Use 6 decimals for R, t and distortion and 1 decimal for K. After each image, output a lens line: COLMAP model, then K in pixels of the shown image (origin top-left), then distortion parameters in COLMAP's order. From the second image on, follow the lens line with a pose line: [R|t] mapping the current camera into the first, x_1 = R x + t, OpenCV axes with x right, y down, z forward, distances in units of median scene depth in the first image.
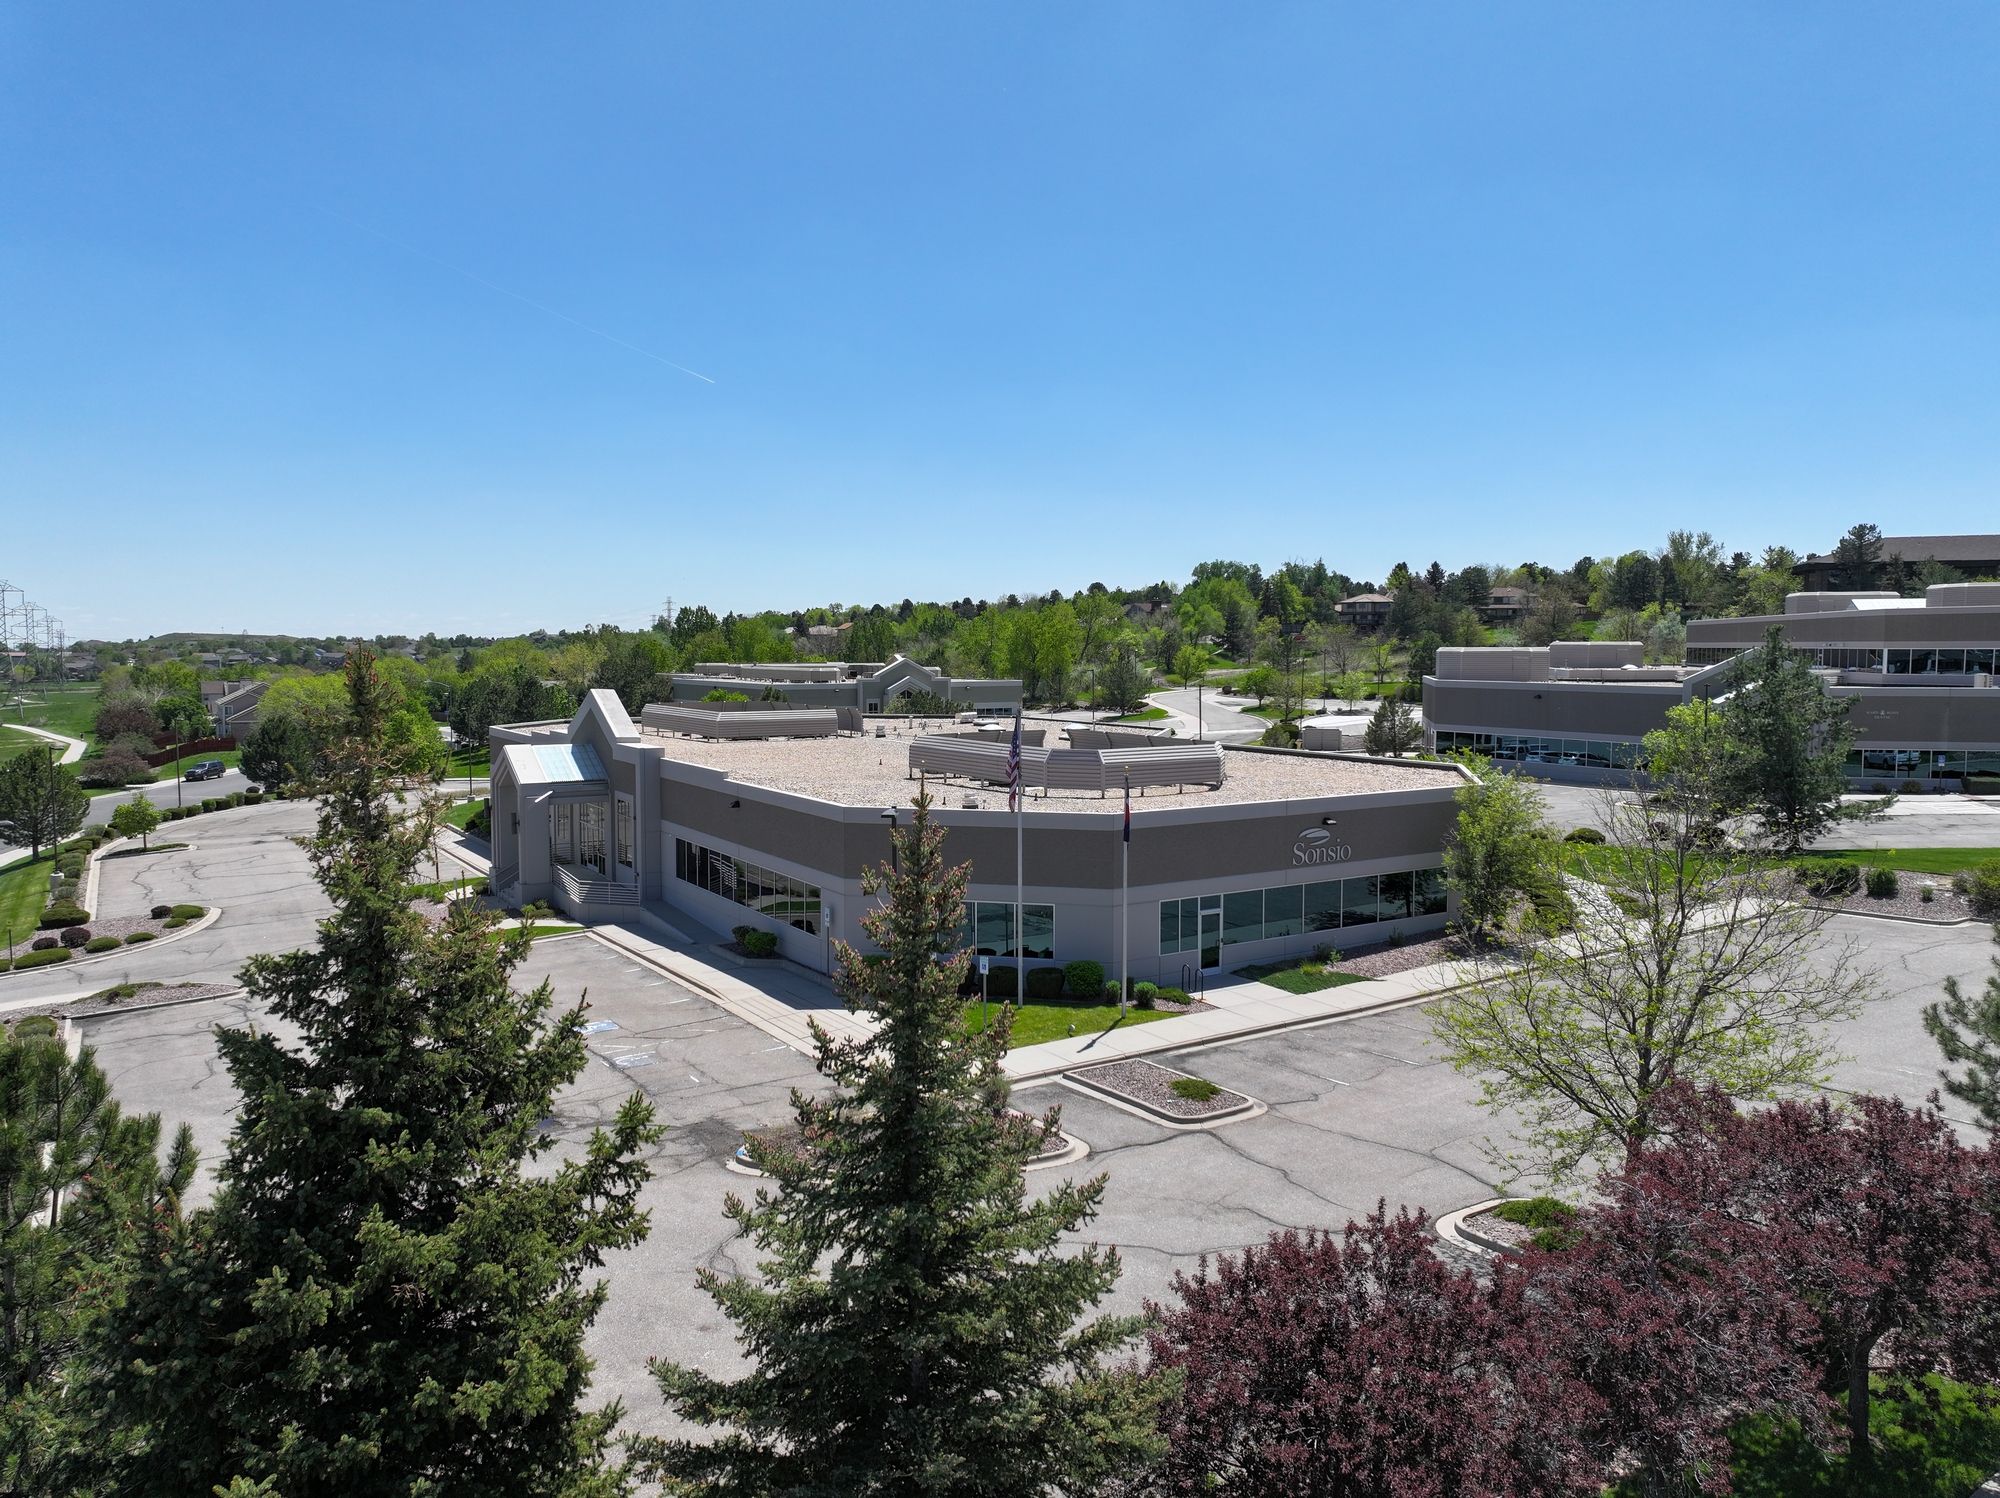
lens RADIAL K [[1395.4, 0, 1000.0], [0, 1395.4, 749.0], [0, 0, 1]] dist [0.009446, 0.003894]
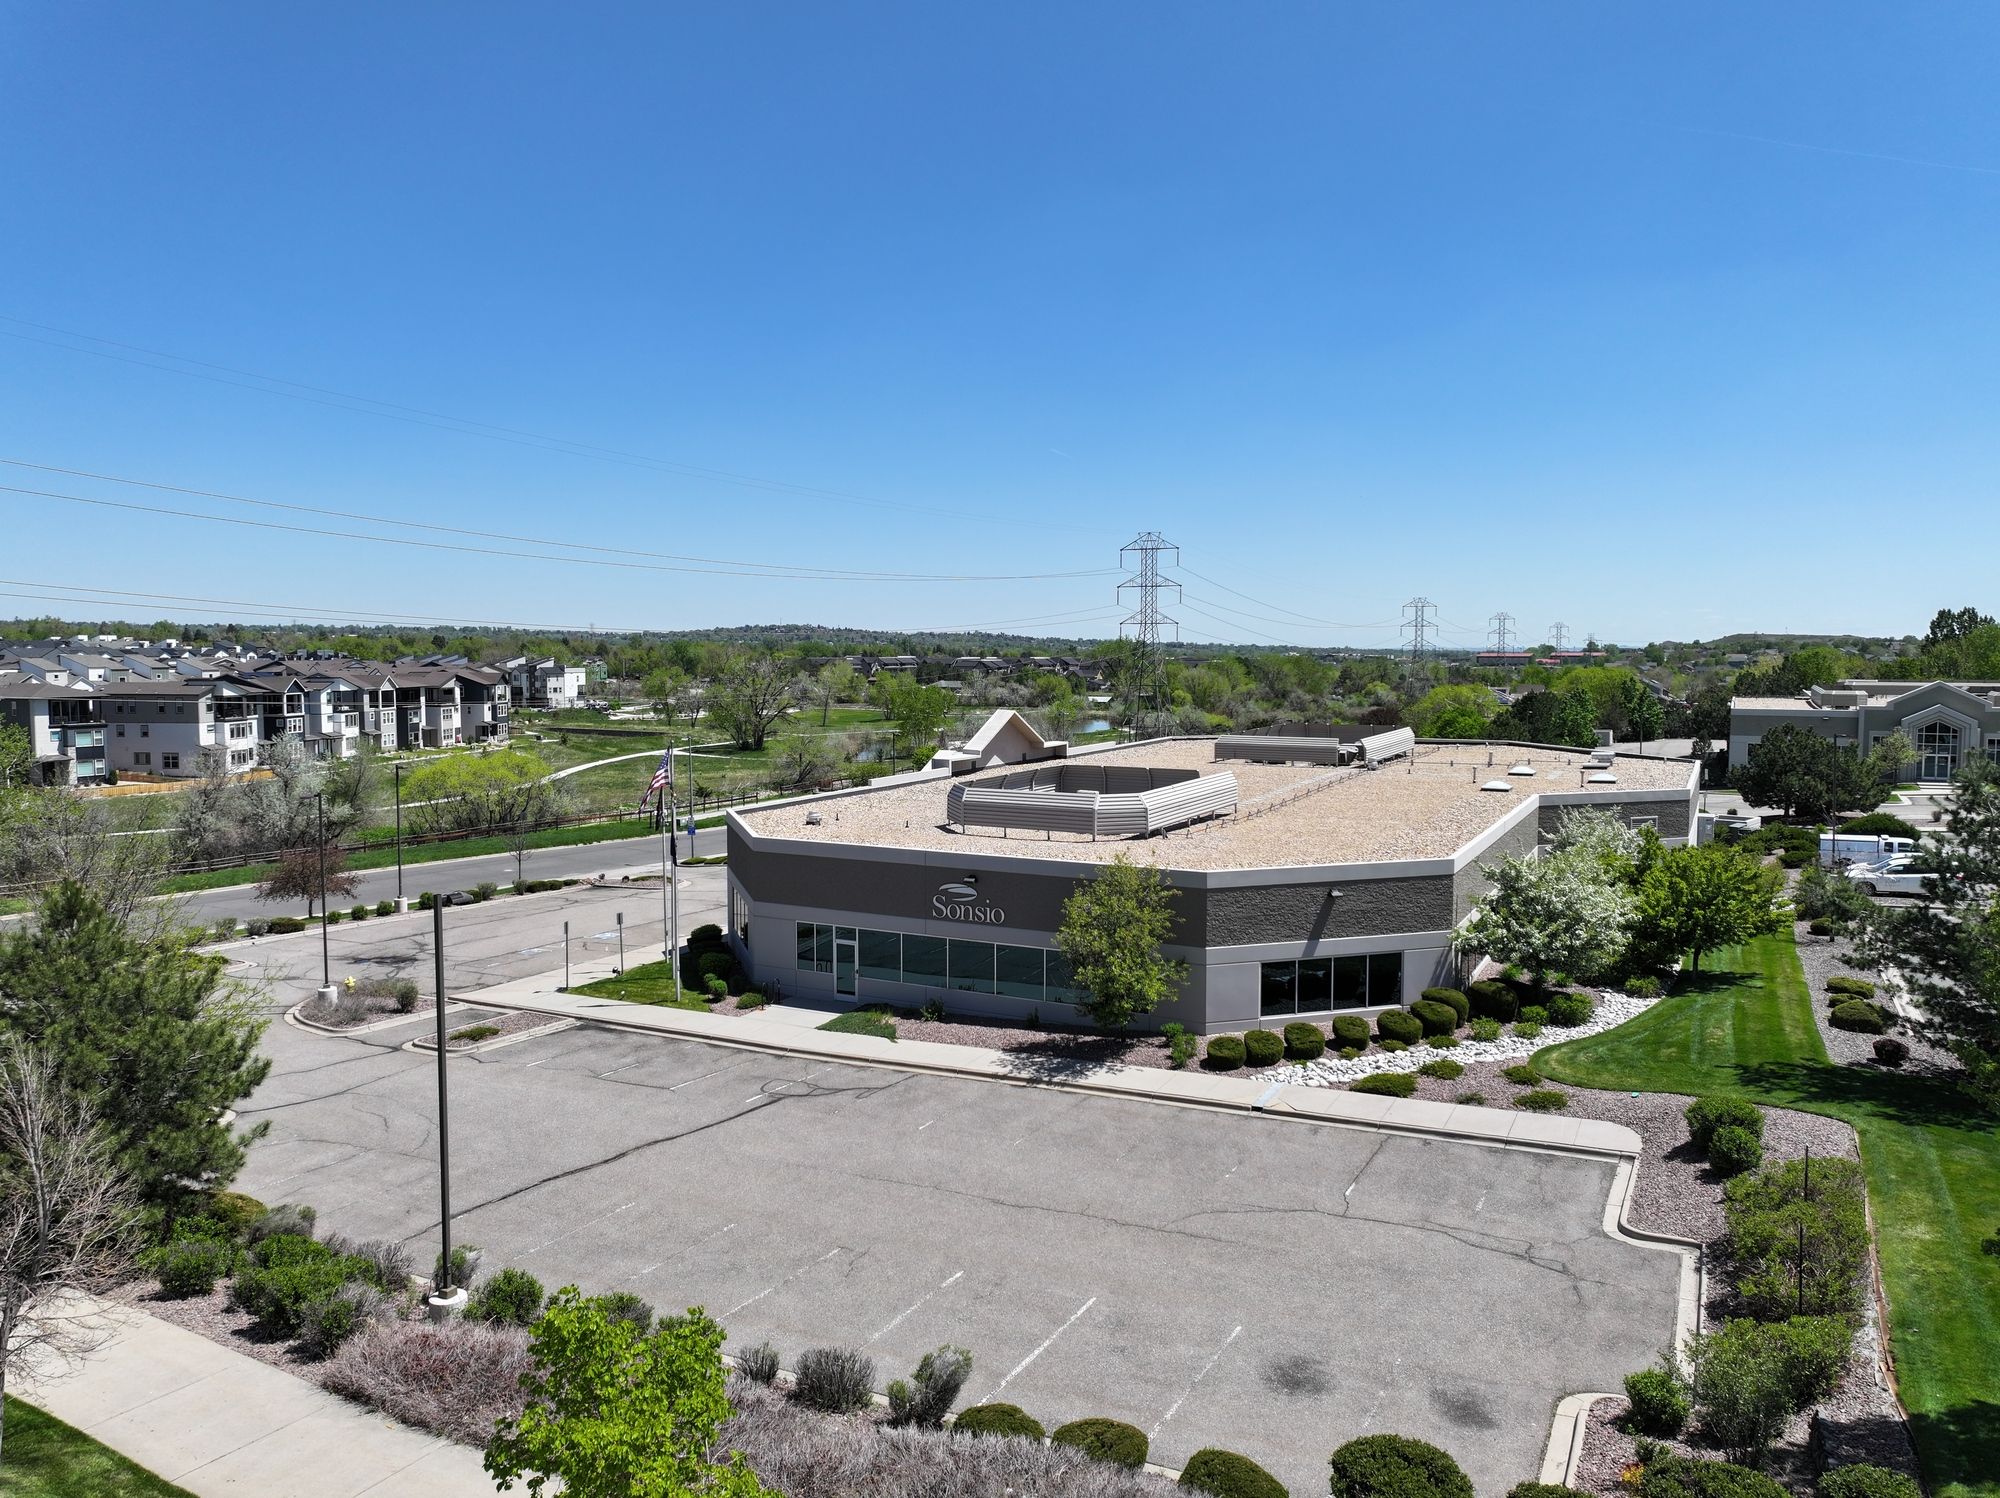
lens RADIAL K [[1398.6, 0, 1009.6], [0, 1398.6, 744.4], [0, 0, 1]] dist [0.002784, 0.008320]
pose [[0.507683, 0.060826, -0.859394, 0.863333], [-0.062885, 0.997460, 0.033448, -0.060446], [0.859246, 0.037062, 0.510218, 0.422851]]
